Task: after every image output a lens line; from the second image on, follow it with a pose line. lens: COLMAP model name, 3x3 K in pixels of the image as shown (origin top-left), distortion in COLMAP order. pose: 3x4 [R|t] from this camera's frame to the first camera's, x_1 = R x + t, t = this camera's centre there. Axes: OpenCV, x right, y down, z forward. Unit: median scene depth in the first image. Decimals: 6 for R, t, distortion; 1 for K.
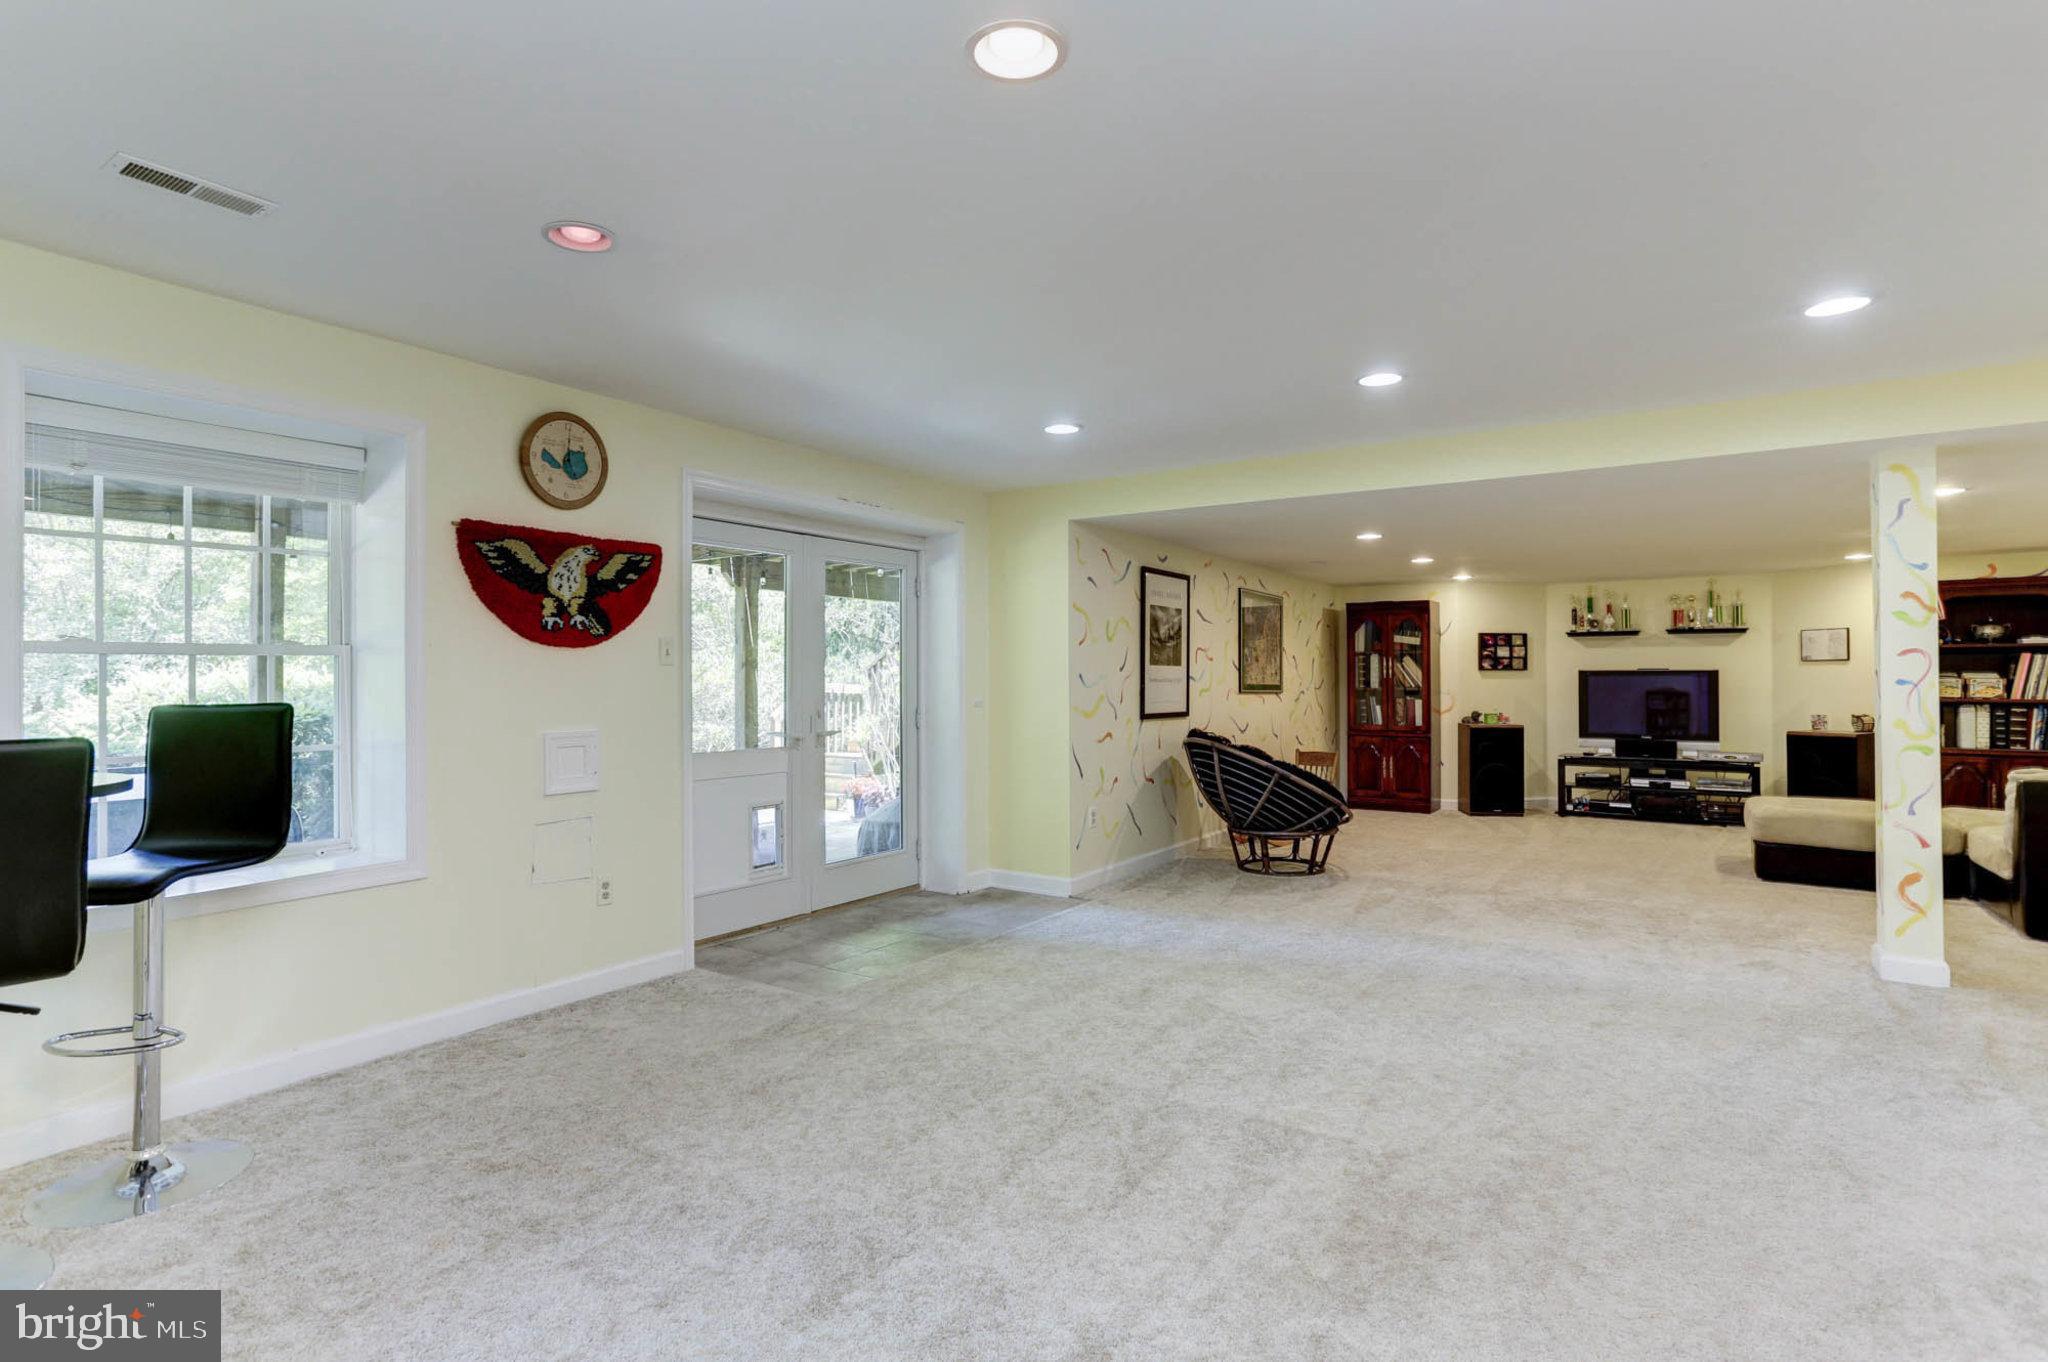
lens RADIAL K [[1011.9, 0, 1023.3], [0, 1011.9, 662.9], [0, 0, 1]] dist [-0.047383, 0.035116]
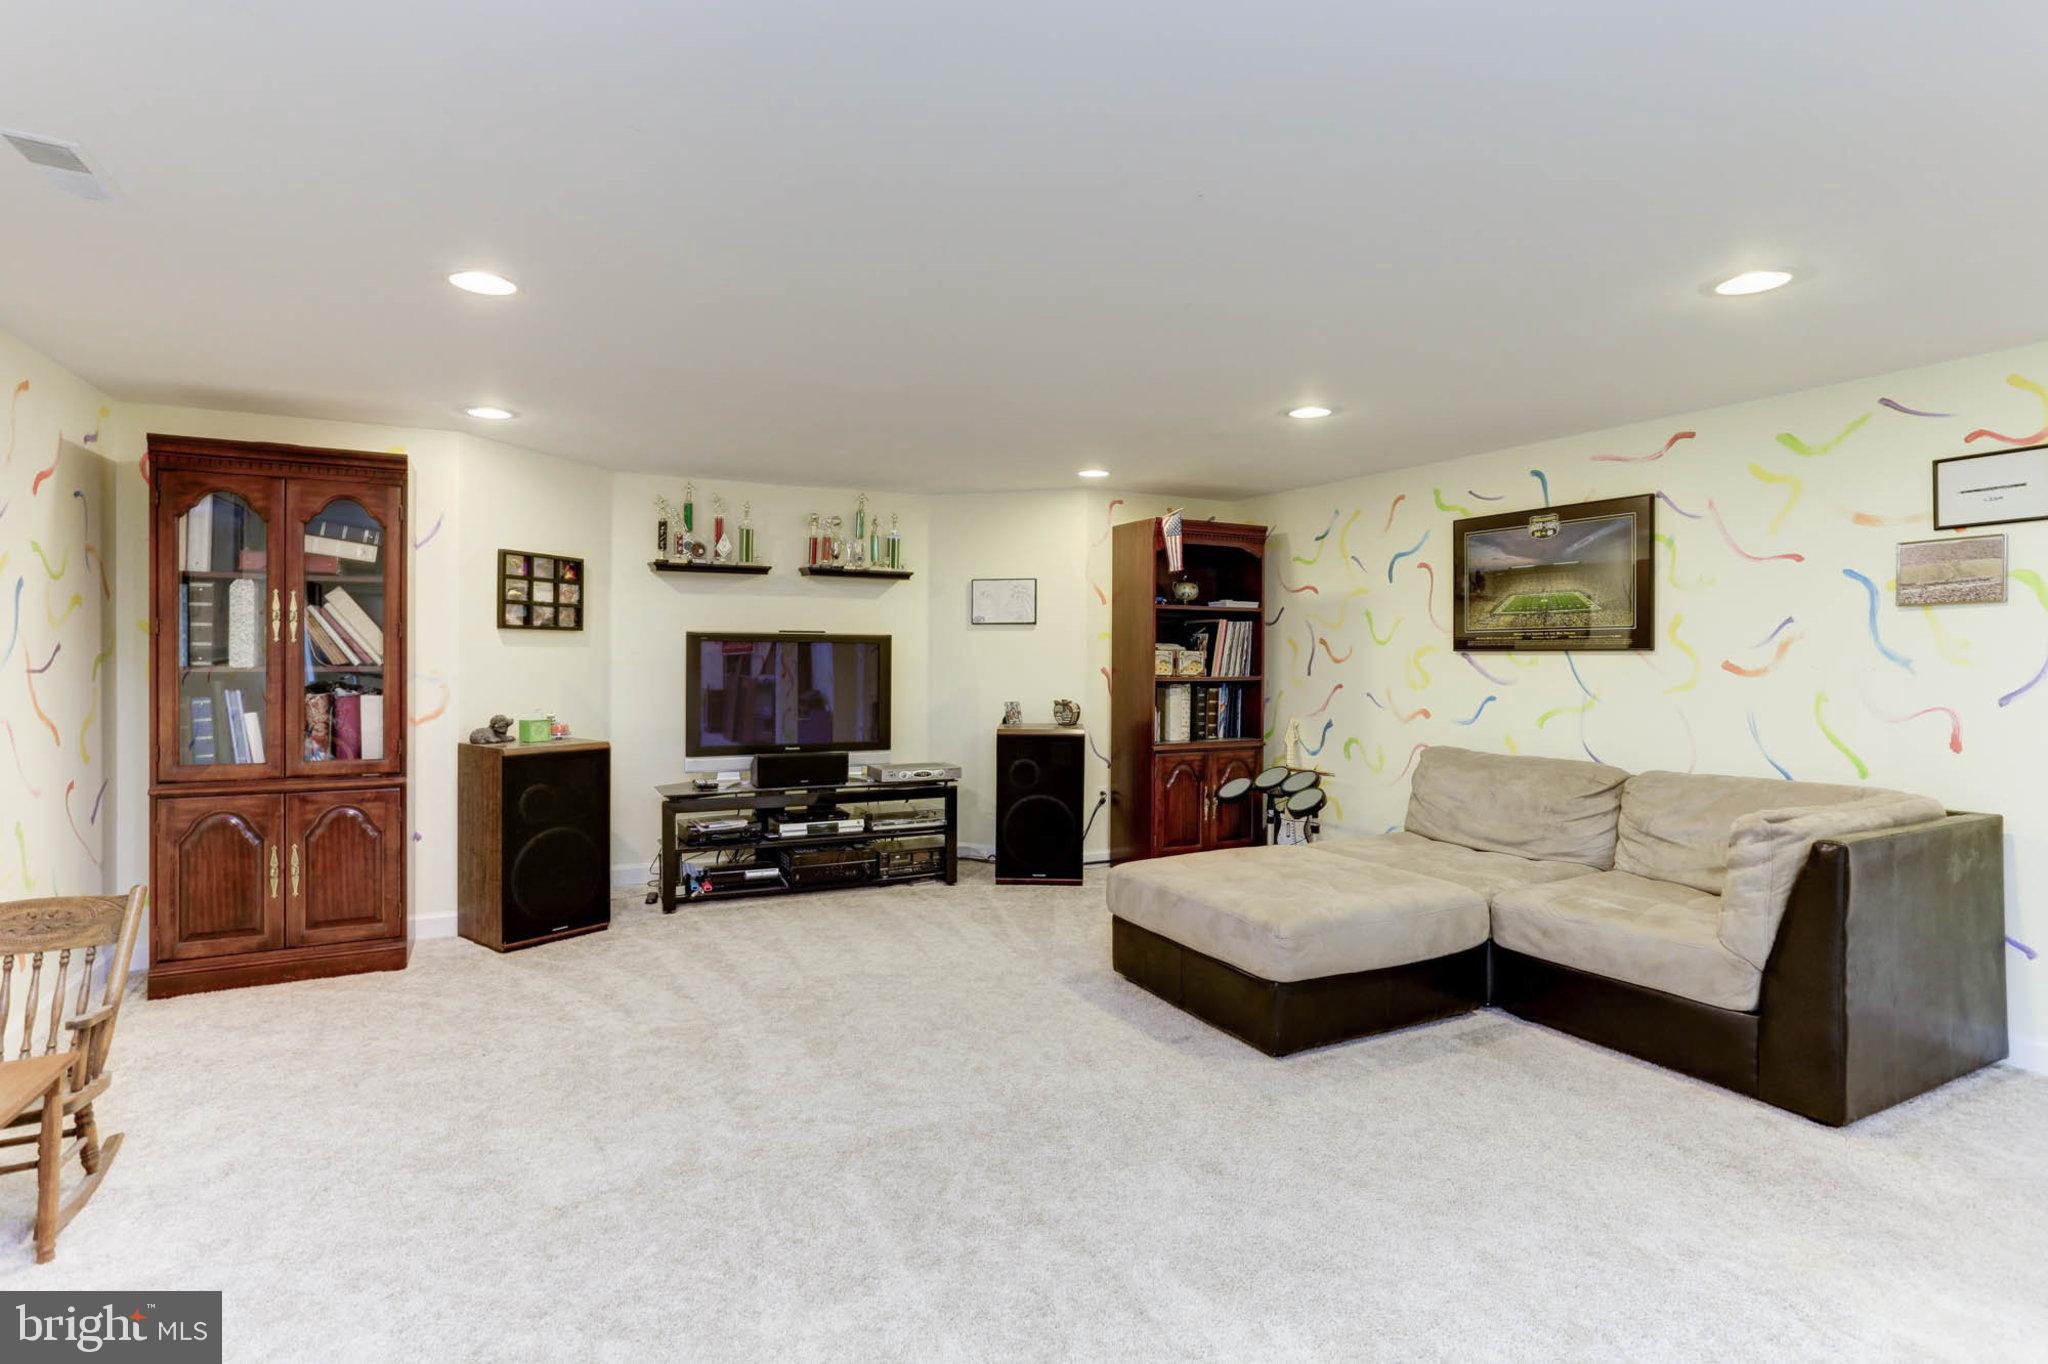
lens RADIAL K [[1011.9, 0, 1023.3], [0, 1011.9, 663.9], [0, 0, 1]] dist [-0.047383, 0.035116]
pose [[0.478744, -0.006881, 0.877927, 0.166954], [-0.019736, 0.999632, 0.018597, 0.010852], [-0.877732, -0.026230, 0.478433, 0.586622]]
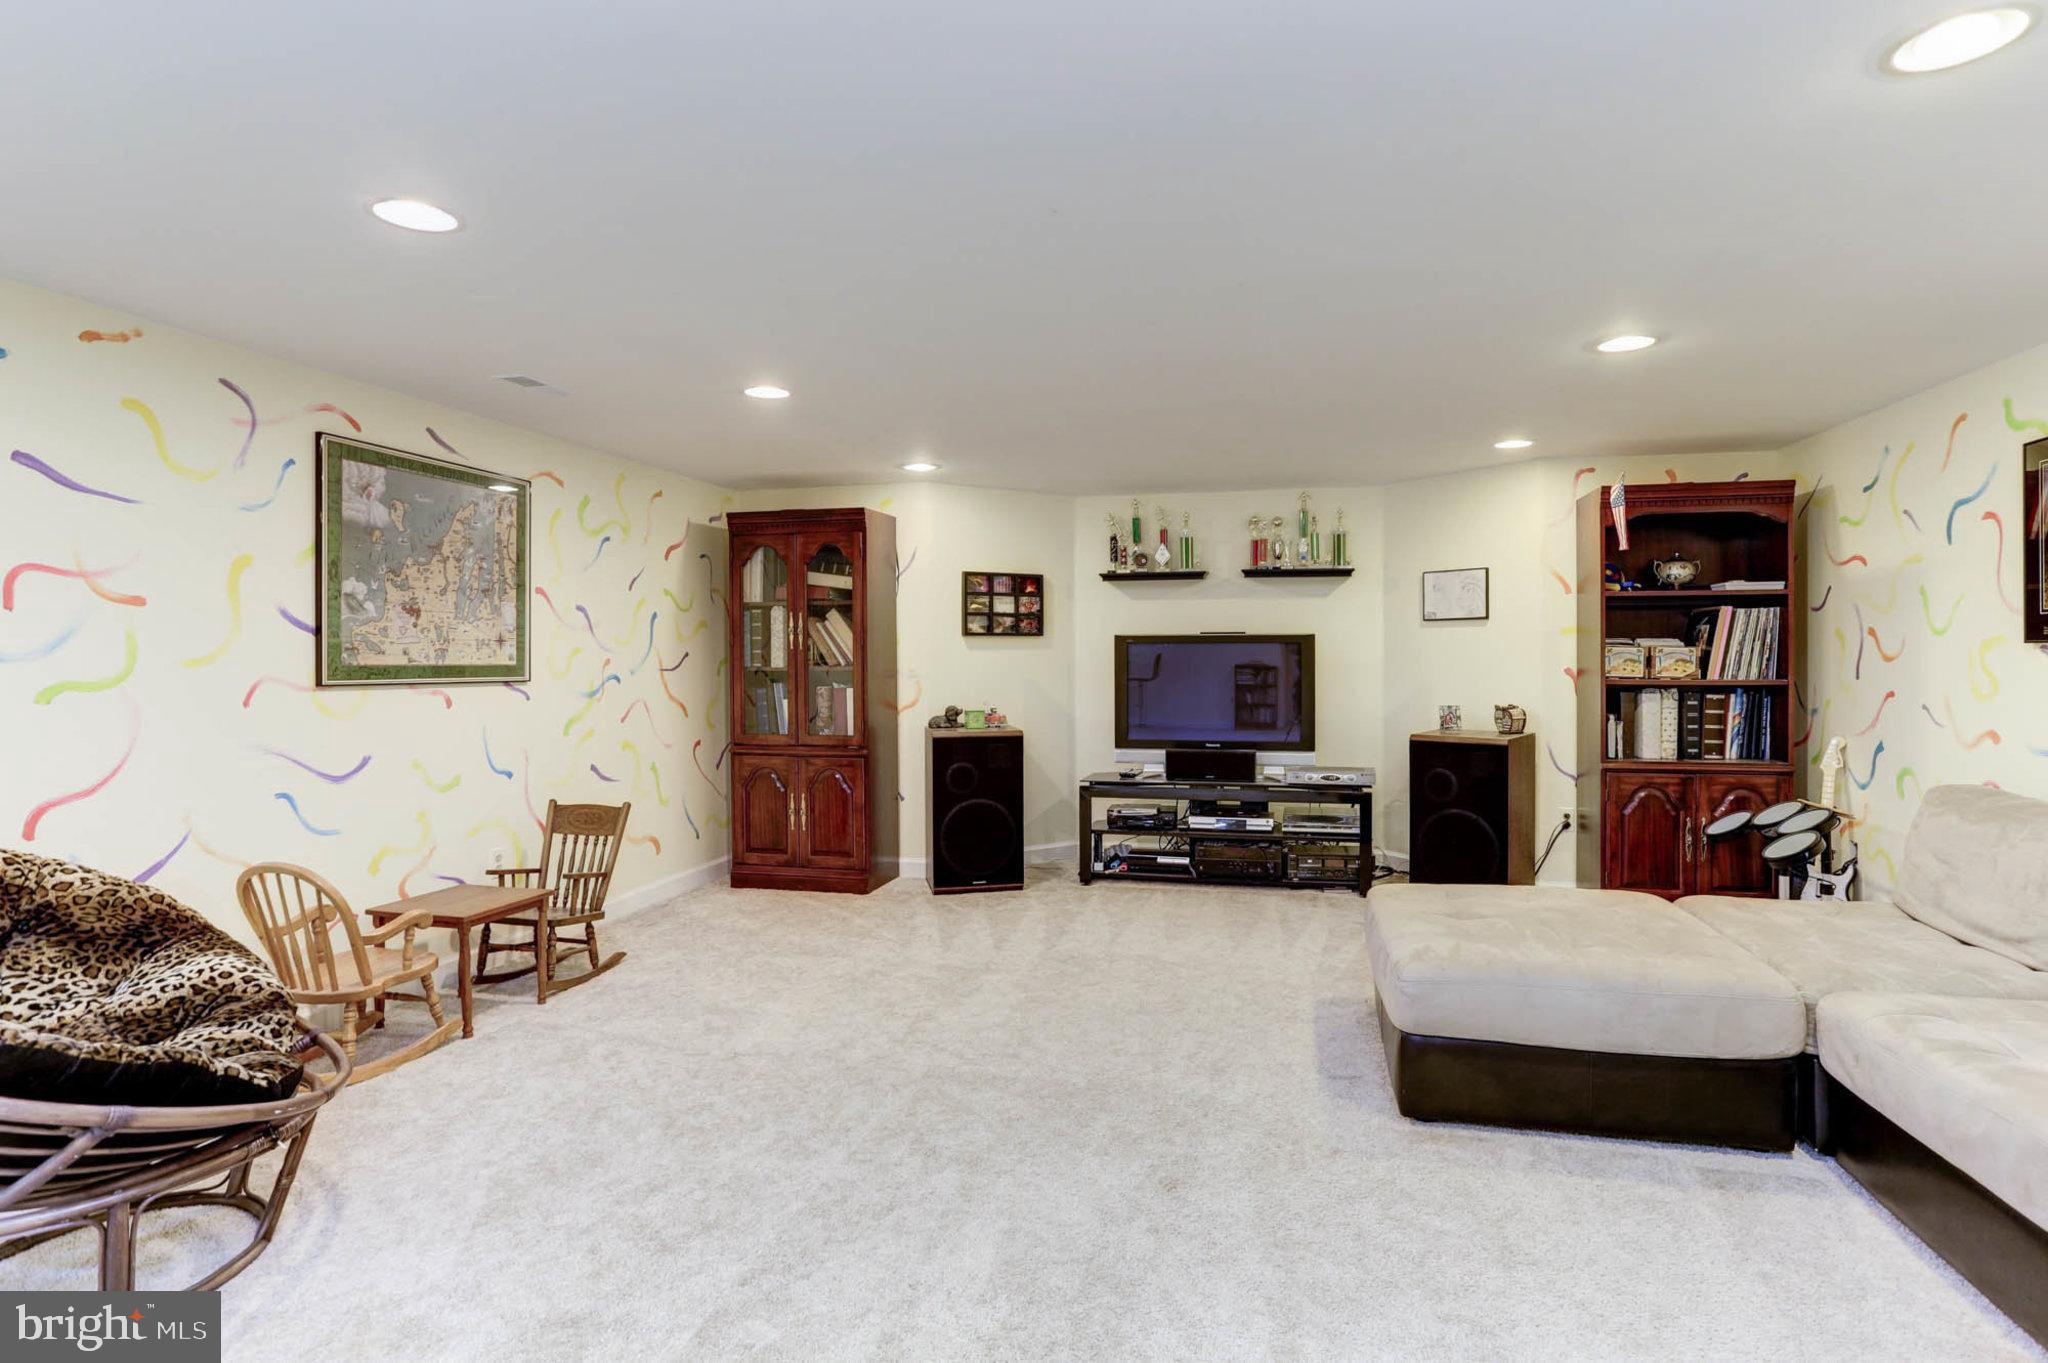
lens RADIAL K [[1043.0, 0, 1062.8], [0, 1043.0, 662.9], [0, 0, 1]] dist [-0.063361, 0.059064]
pose [[0.927046, -0.008214, 0.374857, 0.295148], [-0.001574, 0.999666, 0.025797, 0.007672], [-0.374944, -0.024505, 0.926724, 0.437461]]
